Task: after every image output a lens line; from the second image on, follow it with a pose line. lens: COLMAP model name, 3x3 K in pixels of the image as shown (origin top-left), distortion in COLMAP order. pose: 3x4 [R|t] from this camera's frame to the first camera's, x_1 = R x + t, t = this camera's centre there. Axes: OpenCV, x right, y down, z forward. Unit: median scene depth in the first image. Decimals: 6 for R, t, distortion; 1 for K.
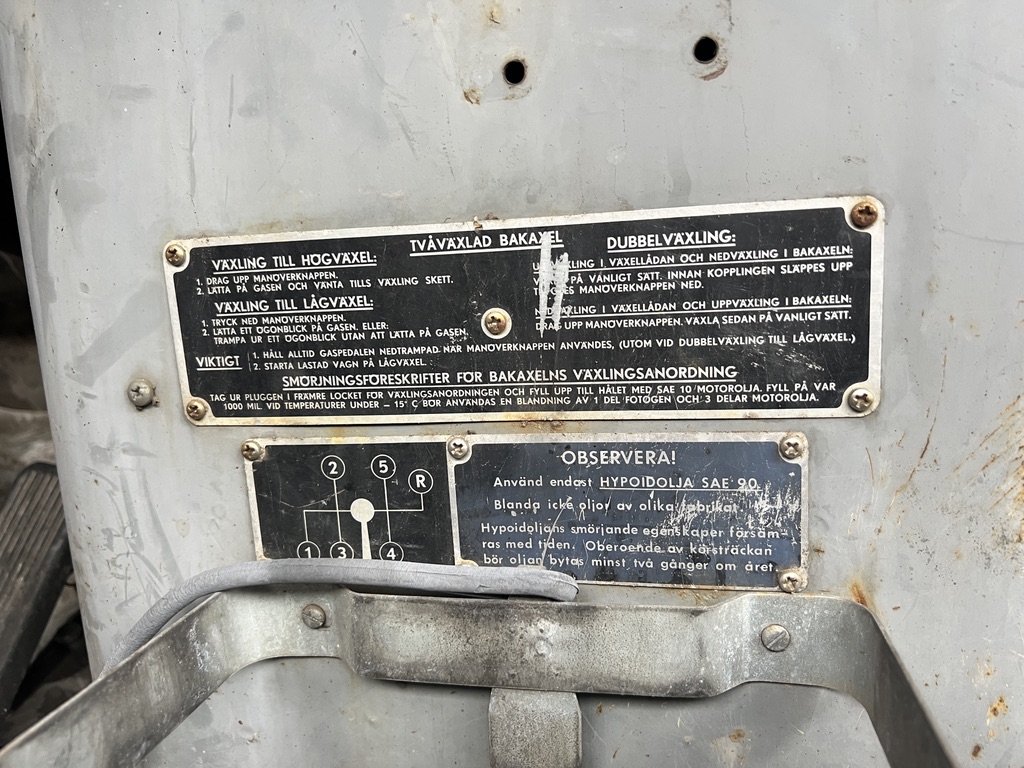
lens RADIAL K [[770.2, 0, 514.6], [0, 770.2, 382.3], [0, 0, 1]] dist [0.060460, -0.077449]
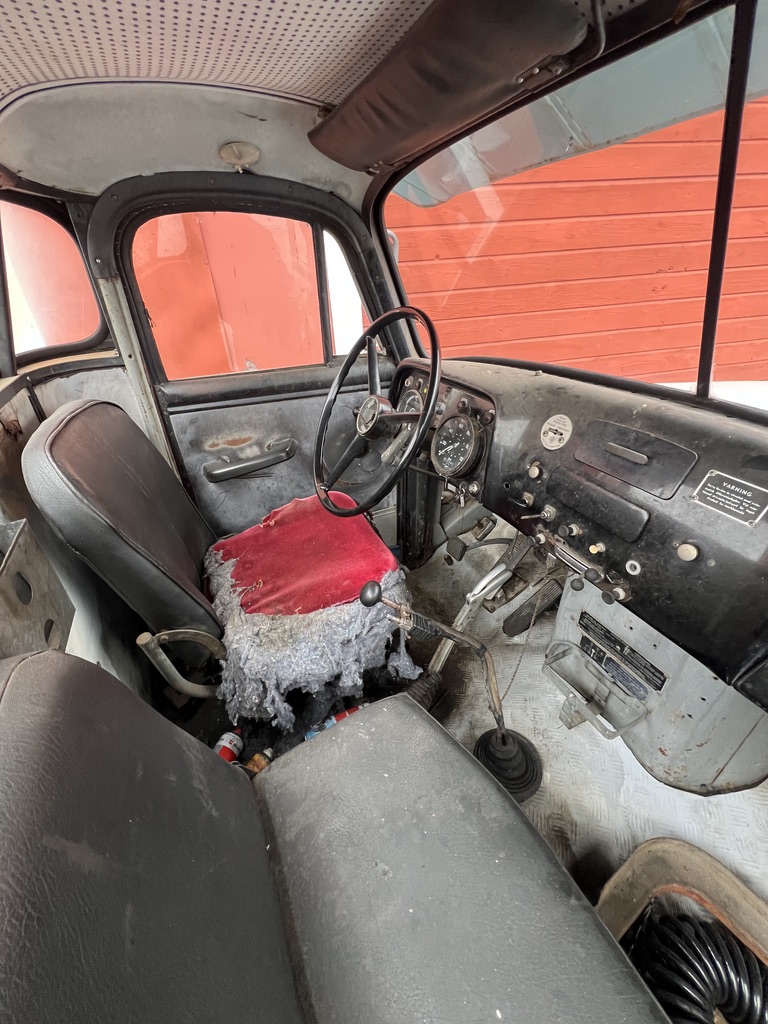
lens RADIAL K [[407.1, 0, 381.7], [0, 407.1, 511.1], [0, 0, 1]] dist [-0.001507, 0.000231]
pose [[0.577393, 0.453422, -0.678989, 0.696062], [-0.161818, 0.878673, 0.449164, -2.521479], [0.800270, -0.149472, 0.580712, -2.768583]]
